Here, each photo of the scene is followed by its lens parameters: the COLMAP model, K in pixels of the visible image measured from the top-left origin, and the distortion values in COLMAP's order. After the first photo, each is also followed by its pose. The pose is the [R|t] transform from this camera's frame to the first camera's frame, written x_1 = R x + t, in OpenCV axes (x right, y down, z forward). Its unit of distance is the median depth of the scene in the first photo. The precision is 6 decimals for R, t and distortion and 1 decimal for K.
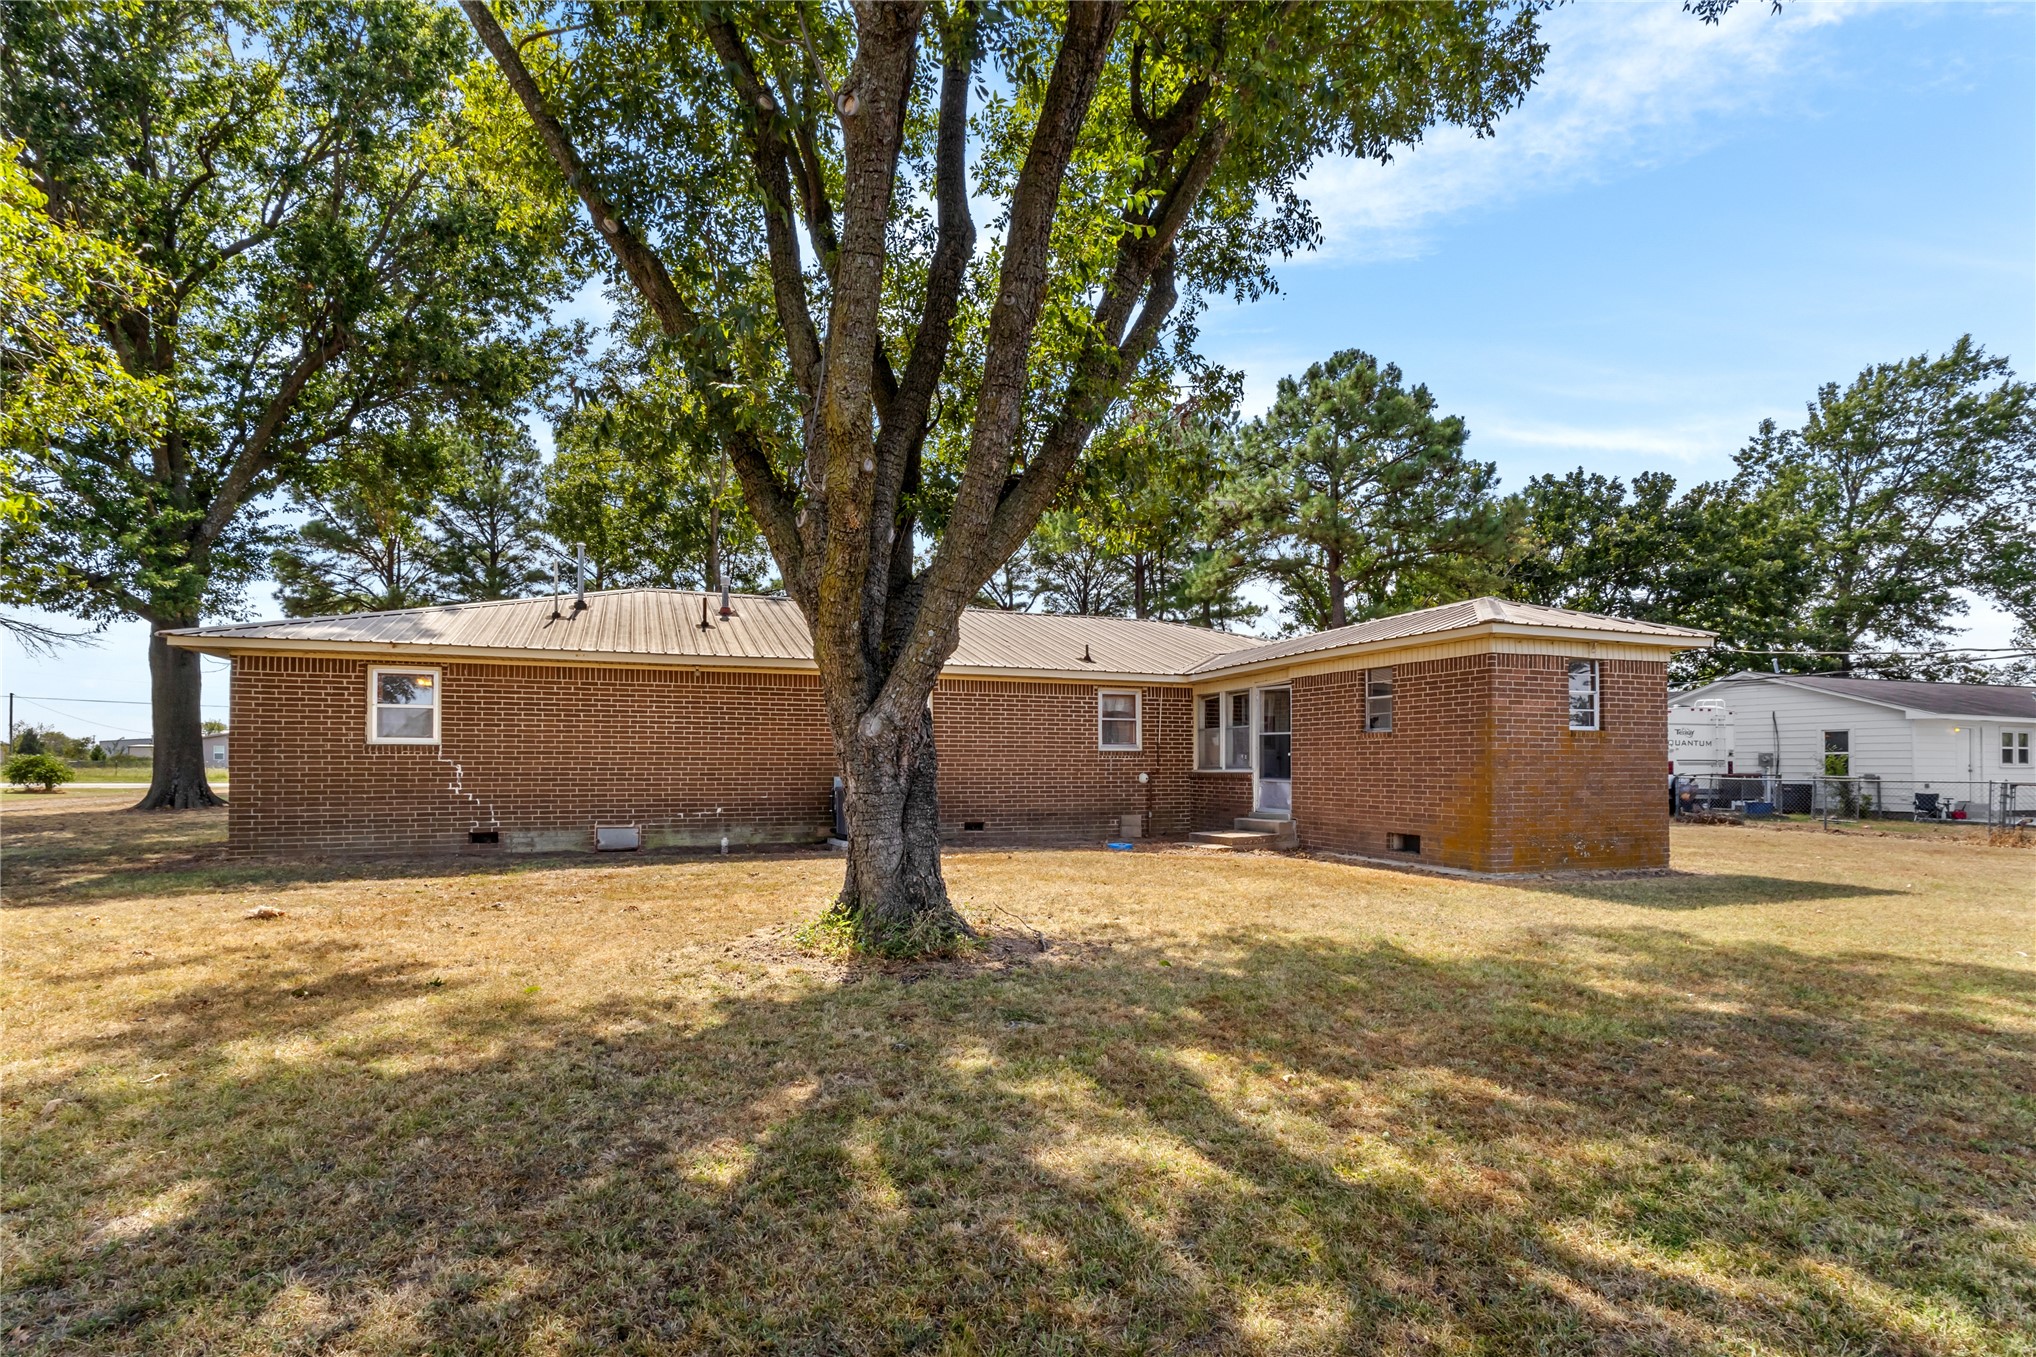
lens RADIAL K [[965.7, 0, 1016.2], [0, 965.7, 759.5], [0, 0, 1]] dist [0.001352, 0.000195]
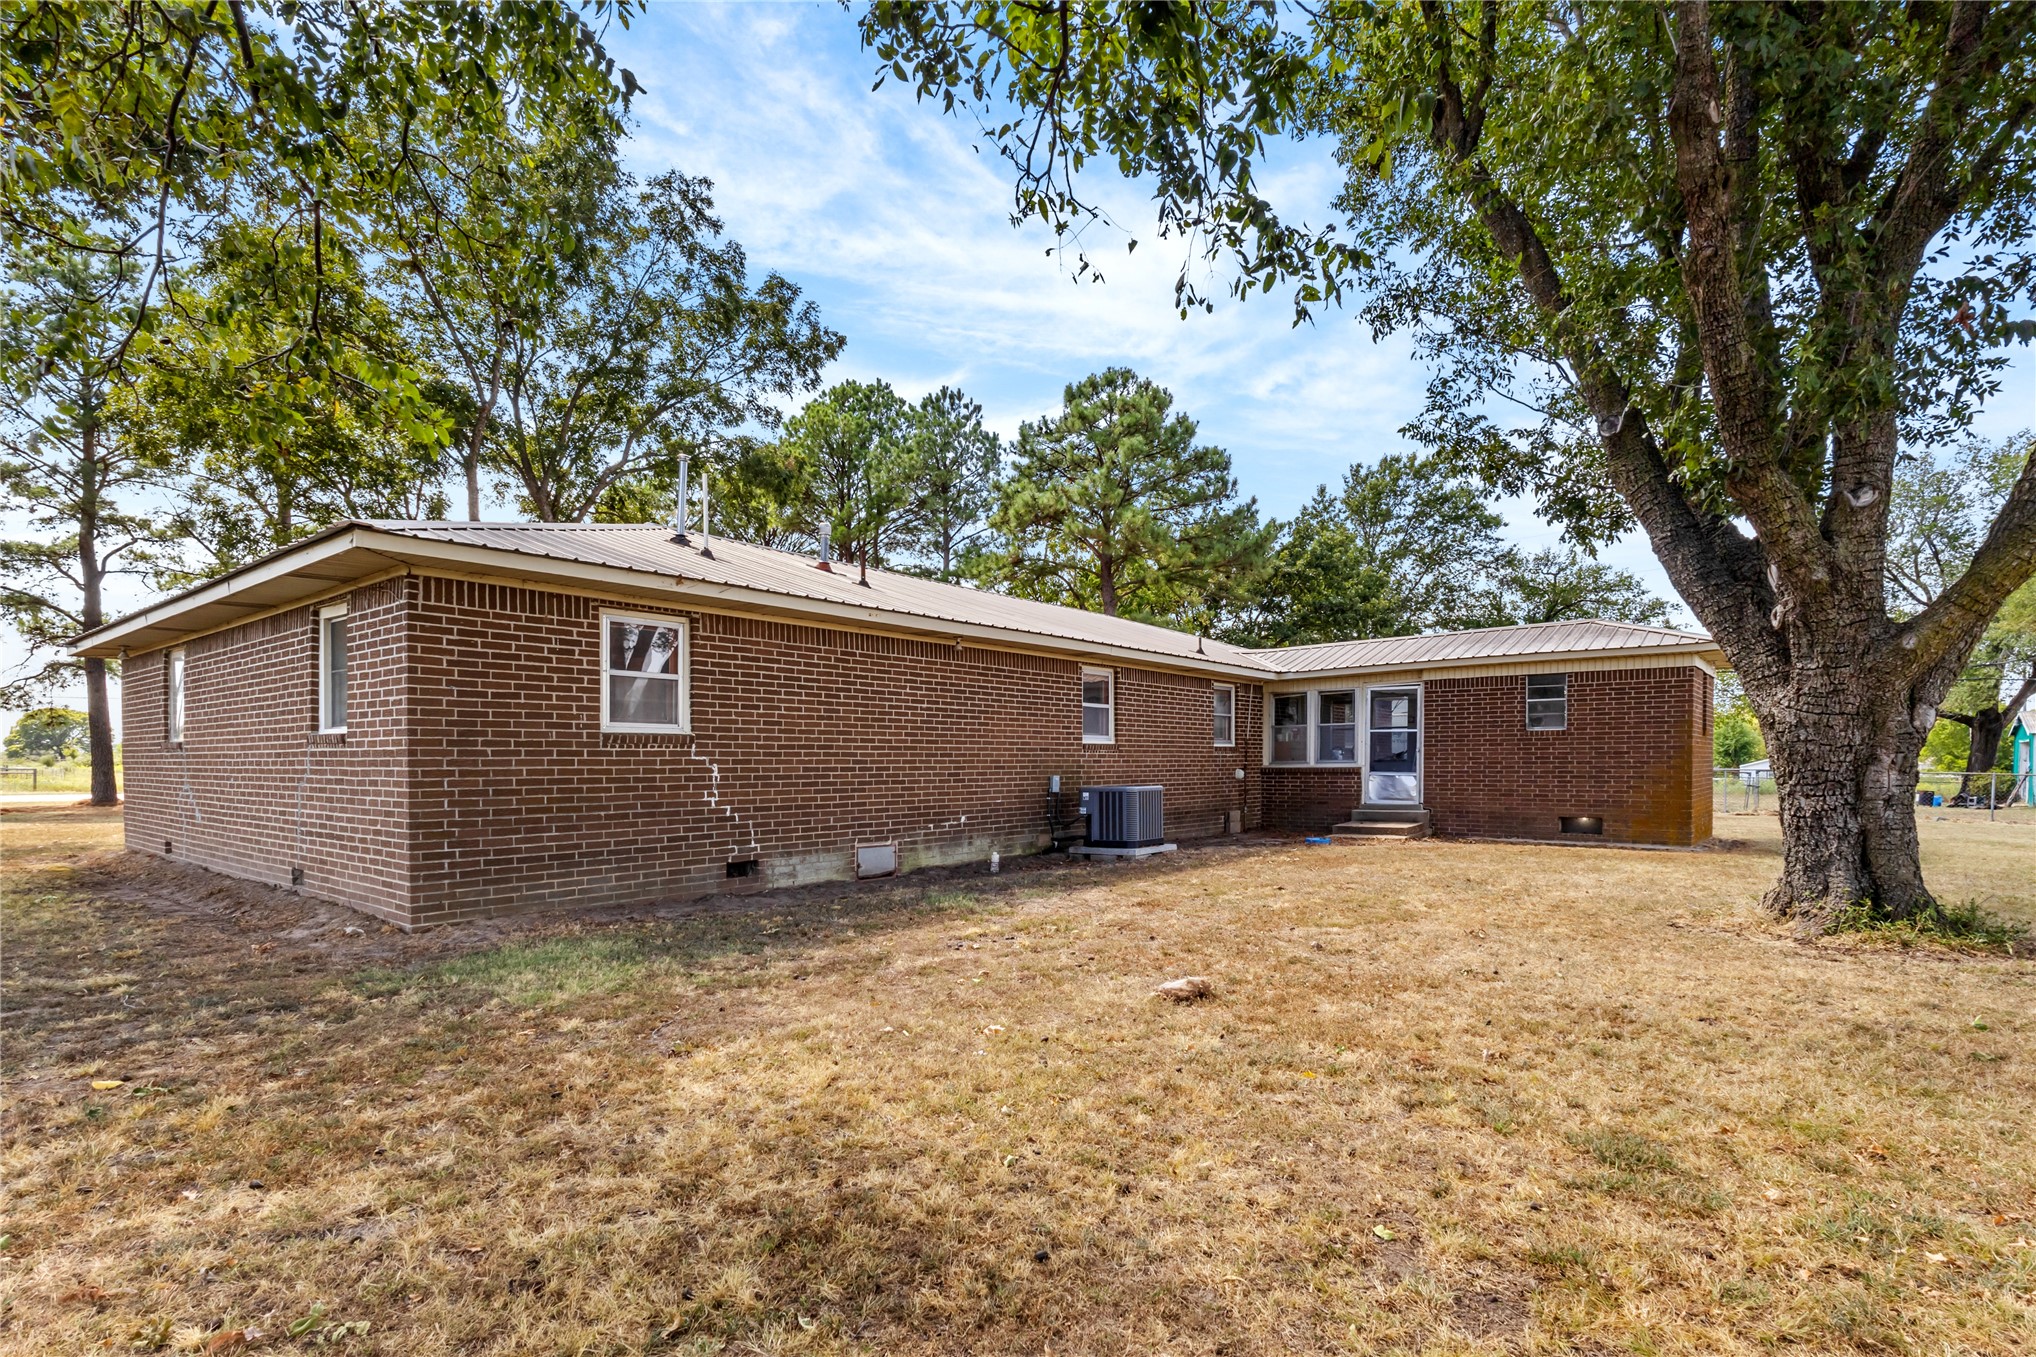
lens RADIAL K [[975.2, 0, 1024.2], [0, 975.2, 797.2], [0, 0, 1]] dist [-0.000884, -0.000120]
pose [[0.865482, -0.023594, 0.500385, -0.727653], [0.002949, 0.999113, 0.042010, 0.000244], [-0.500932, -0.034883, 0.864783, 0.294621]]
